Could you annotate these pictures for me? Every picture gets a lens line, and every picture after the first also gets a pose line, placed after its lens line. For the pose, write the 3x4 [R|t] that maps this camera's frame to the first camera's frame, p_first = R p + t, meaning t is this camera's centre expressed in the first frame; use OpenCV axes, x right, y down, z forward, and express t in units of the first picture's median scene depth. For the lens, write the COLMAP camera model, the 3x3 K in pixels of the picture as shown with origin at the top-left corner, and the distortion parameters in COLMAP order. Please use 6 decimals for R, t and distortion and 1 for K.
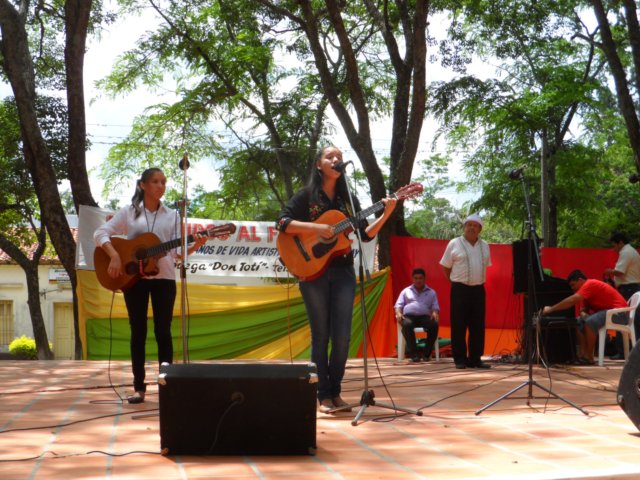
lens RADIAL K [[985.8, 0, 320.0], [0, 985.8, 240.0], [0, 0, 1]] dist [-0.351103, -0.012308]
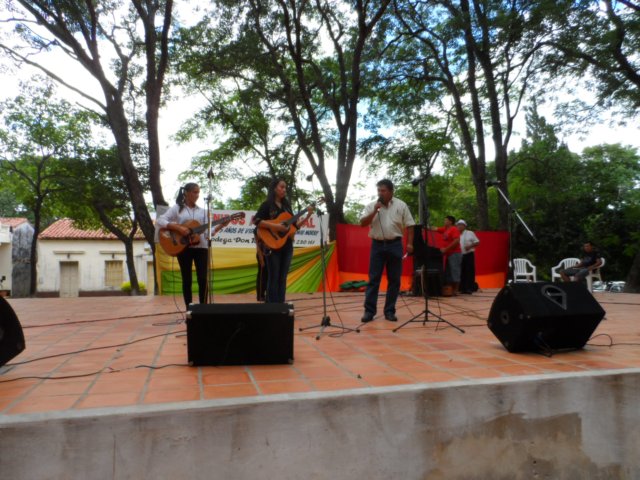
lens RADIAL K [[448.3, 0, 320.0], [0, 448.3, 240.0], [0, 0, 1]] dist [0.001869, 0.000597]
pose [[0.998728, -0.000873, 0.050412, 0.001553], [-0.000153, 0.999793, 0.020349, 0.008589], [-0.050419, -0.020331, 0.998521, 0.168012]]
